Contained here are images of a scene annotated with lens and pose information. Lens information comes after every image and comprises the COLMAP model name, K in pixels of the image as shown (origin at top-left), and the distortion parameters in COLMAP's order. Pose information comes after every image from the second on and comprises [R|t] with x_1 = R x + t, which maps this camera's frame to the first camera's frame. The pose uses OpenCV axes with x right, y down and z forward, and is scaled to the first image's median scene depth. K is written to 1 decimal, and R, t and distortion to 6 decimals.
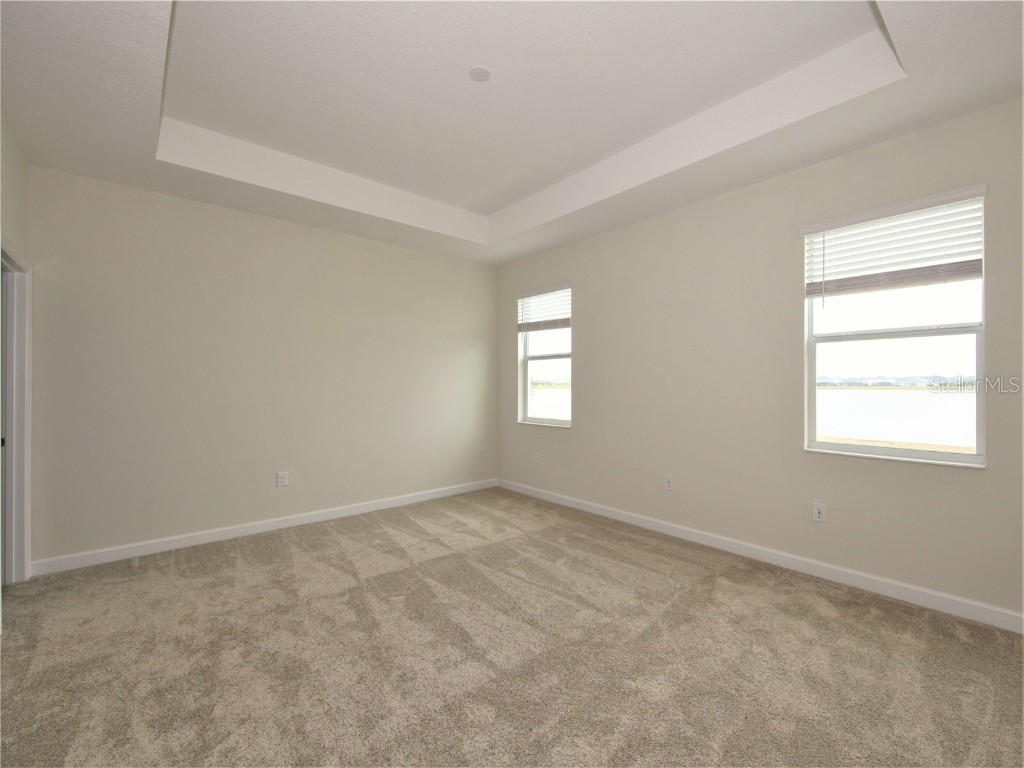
lens RADIAL K [[441.0, 0, 502.5], [0, 441.0, 376.0], [0, 0, 1]] dist [0.000411, -0.000366]
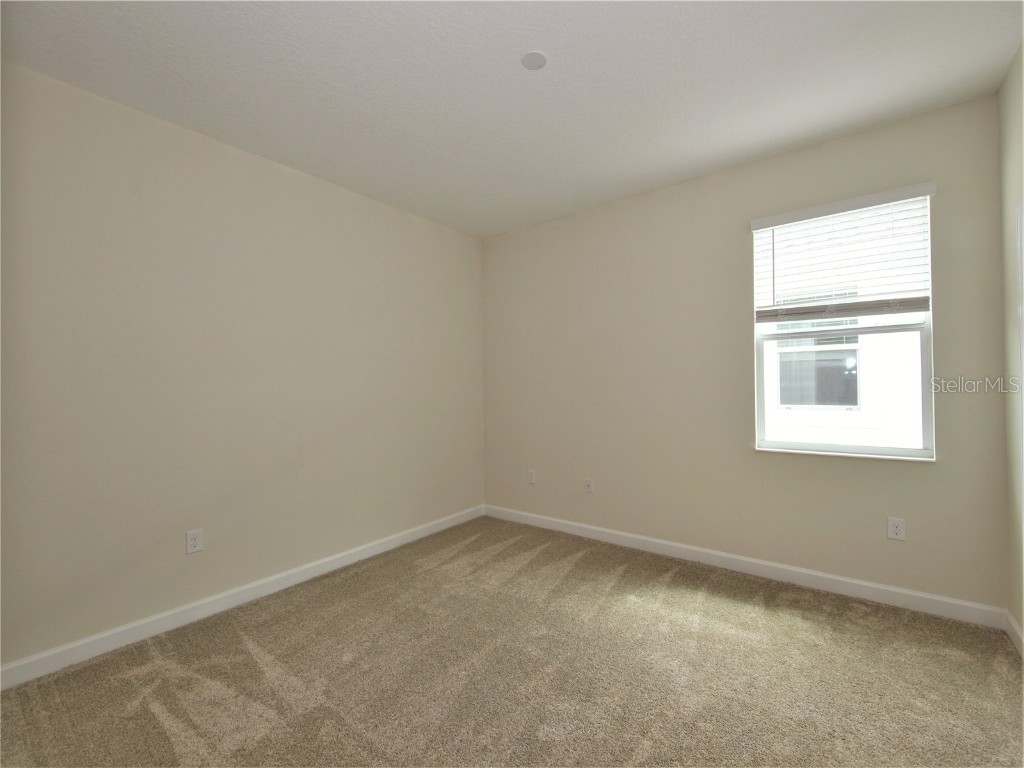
lens RADIAL K [[441.0, 0, 507.0], [0, 441.0, 377.6], [0, 0, 1]] dist [0.000411, -0.000366]
pose [[0.969575, -0.008762, 0.244638, -0.151756], [0.011125, 0.999904, -0.008281, 0.002232], [-0.244542, 0.010751, 0.969579, 0.184554]]
